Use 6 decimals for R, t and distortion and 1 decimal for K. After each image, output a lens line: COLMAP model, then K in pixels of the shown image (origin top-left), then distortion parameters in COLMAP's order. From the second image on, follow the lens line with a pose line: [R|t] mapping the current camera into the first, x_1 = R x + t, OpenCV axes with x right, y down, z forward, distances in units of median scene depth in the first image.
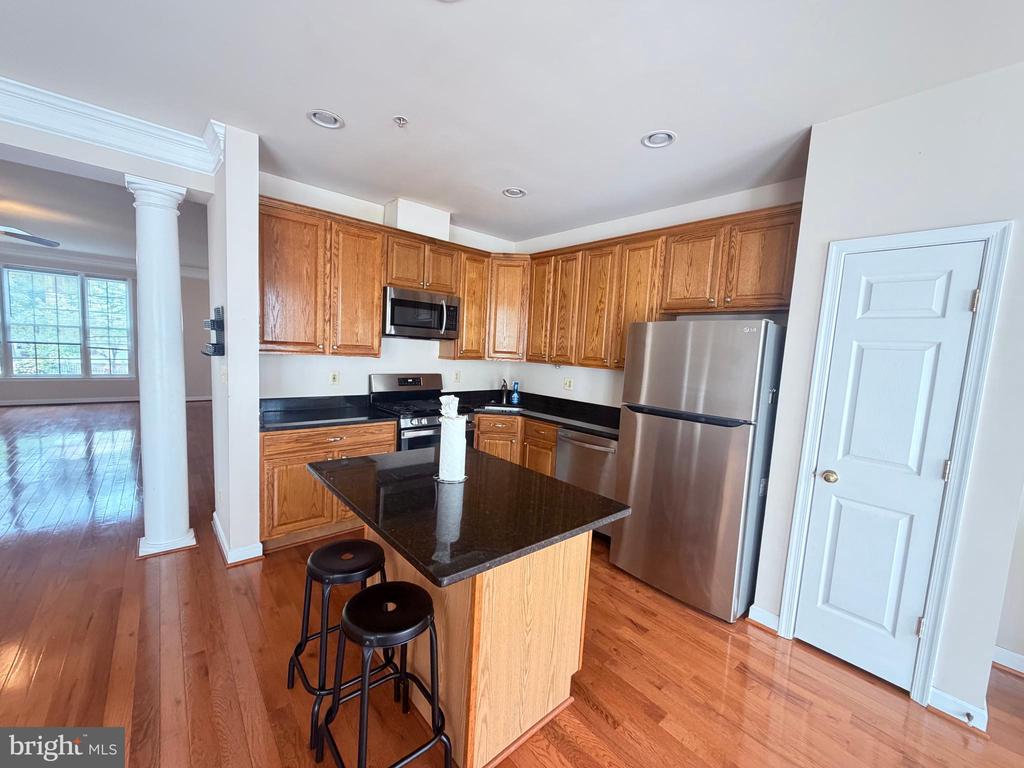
lens RADIAL K [[409.4, 0, 506.3], [0, 409.4, 386.6], [0, 0, 1]] dist [0.001237, -0.000163]
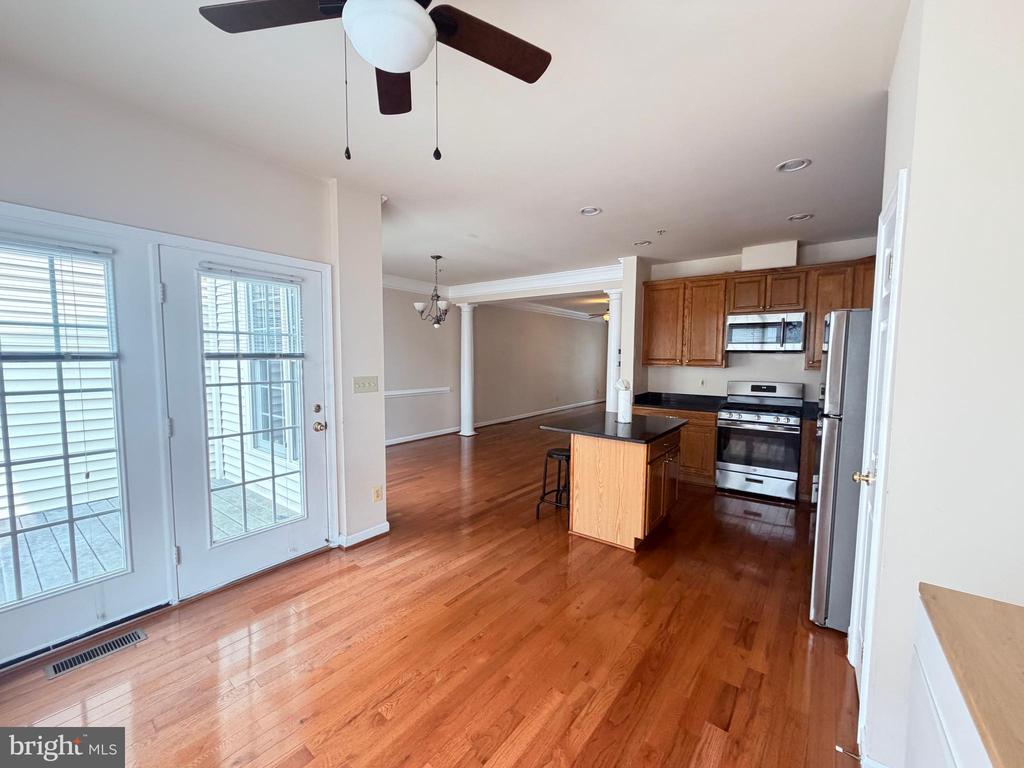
lens RADIAL K [[409.4, 0, 514.0], [0, 409.4, 386.5], [0, 0, 1]] dist [0.001237, -0.000163]
pose [[0.216927, 0.025234, -0.975862, 0.926150], [-0.090341, 0.995895, 0.005670, 0.049895], [0.971999, 0.086930, 0.218316, 0.025465]]
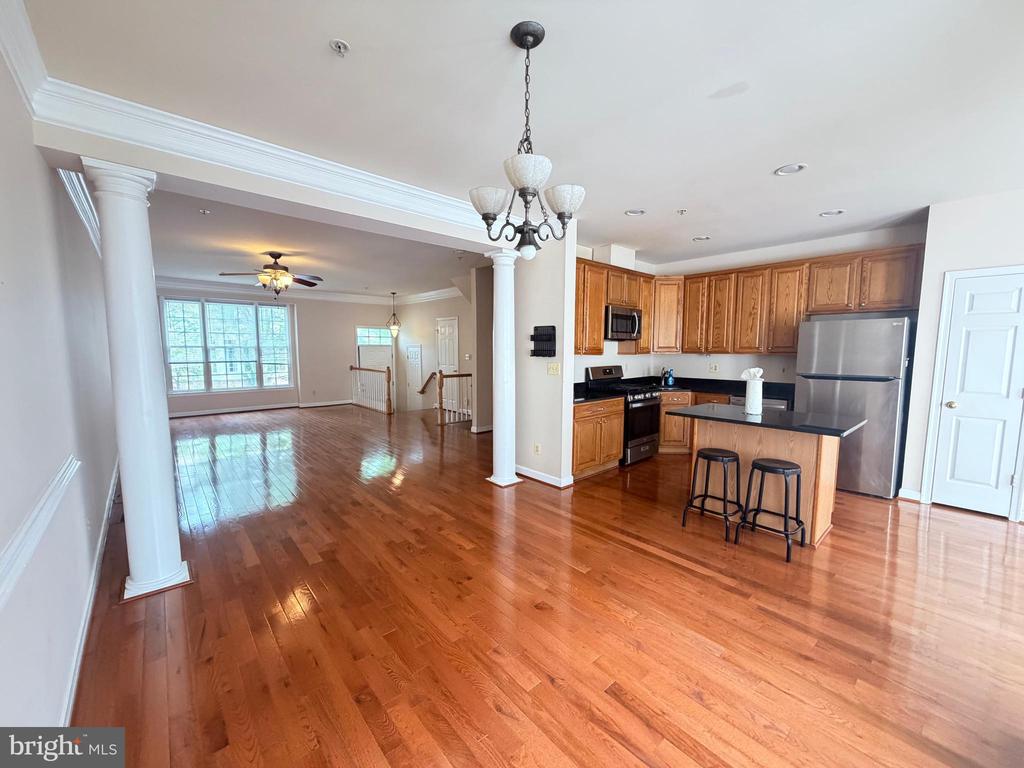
lens RADIAL K [[409.4, 0, 507.9], [0, 409.4, 386.3], [0, 0, 1]] dist [0.001237, -0.000163]
pose [[0.998605, -0.052472, 0.005925, -0.692513], [0.052482, 0.998621, -0.001627, 0.026258], [-0.005832, 0.001936, 0.999981, -0.462307]]
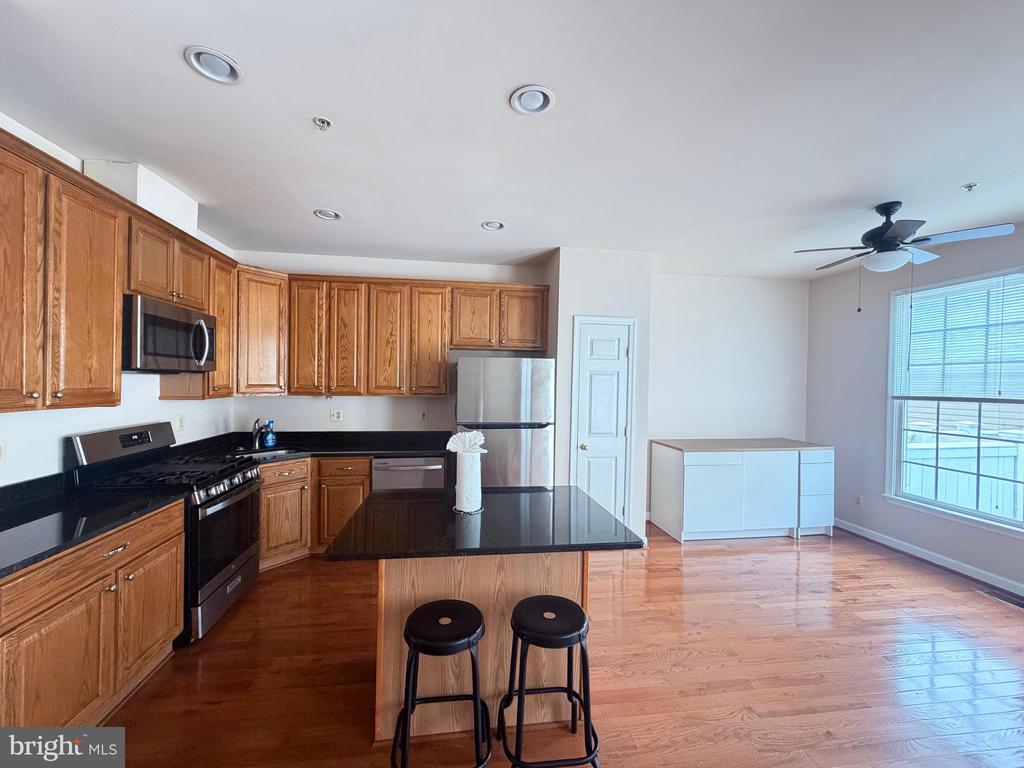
lens RADIAL K [[409.4, 0, 508.7], [0, 409.4, 385.5], [0, 0, 1]] dist [0.001237, -0.000163]
pose [[0.549522, -0.053065, 0.833792, -0.527770], [0.093944, 0.995576, 0.001446, -0.049268], [-0.830181, 0.077535, 0.552077, 0.172069]]
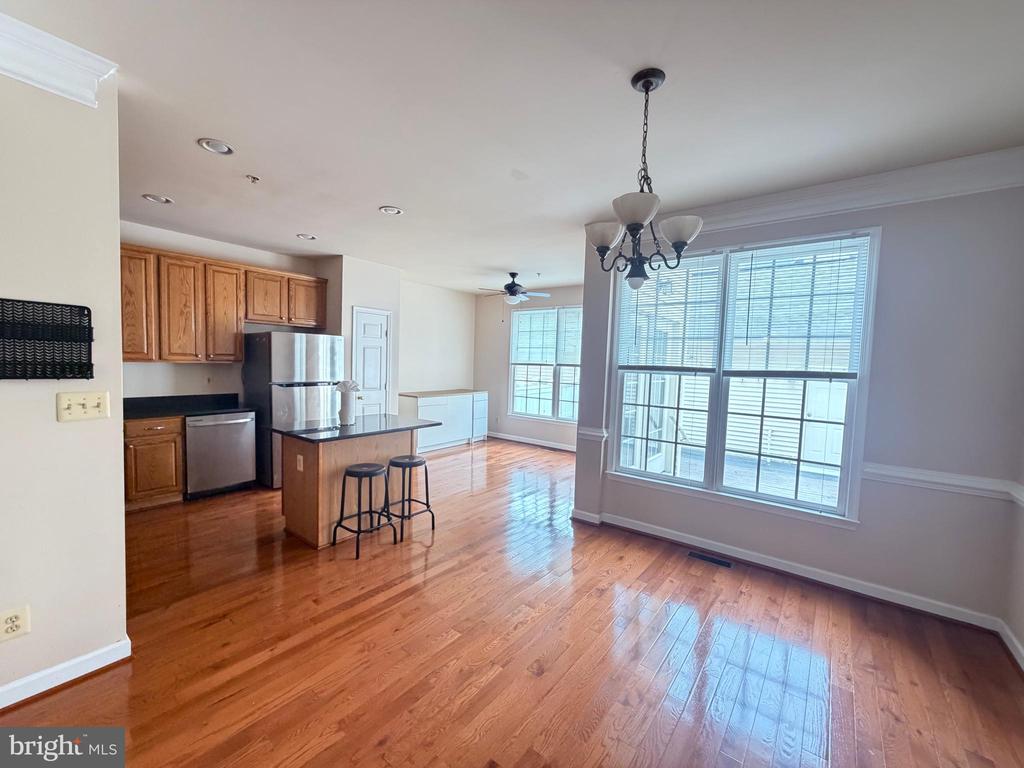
lens RADIAL K [[409.4, 0, 510.0], [0, 409.4, 384.2], [0, 0, 1]] dist [0.001237, -0.000163]
pose [[-0.190514, -0.114383, 0.974998, -1.170518], [0.055529, 0.990343, 0.127033, -0.086748], [-0.980113, 0.078343, -0.182322, 0.338226]]
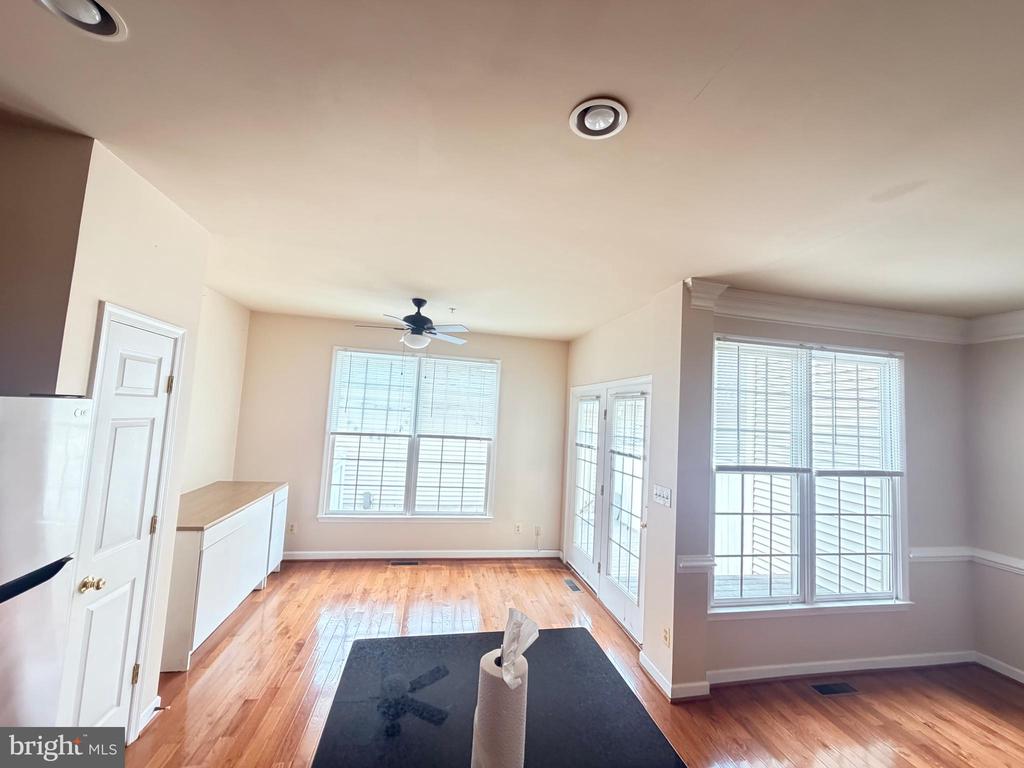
lens RADIAL K [[409.4, 0, 506.7], [0, 409.4, 382.3], [0, 0, 1]] dist [0.001237, -0.000163]
pose [[-0.862401, -0.059643, 0.502699, -0.197920], [-0.050599, 0.998218, 0.031630, -0.157476], [-0.503690, 0.001841, -0.863883, 0.800478]]
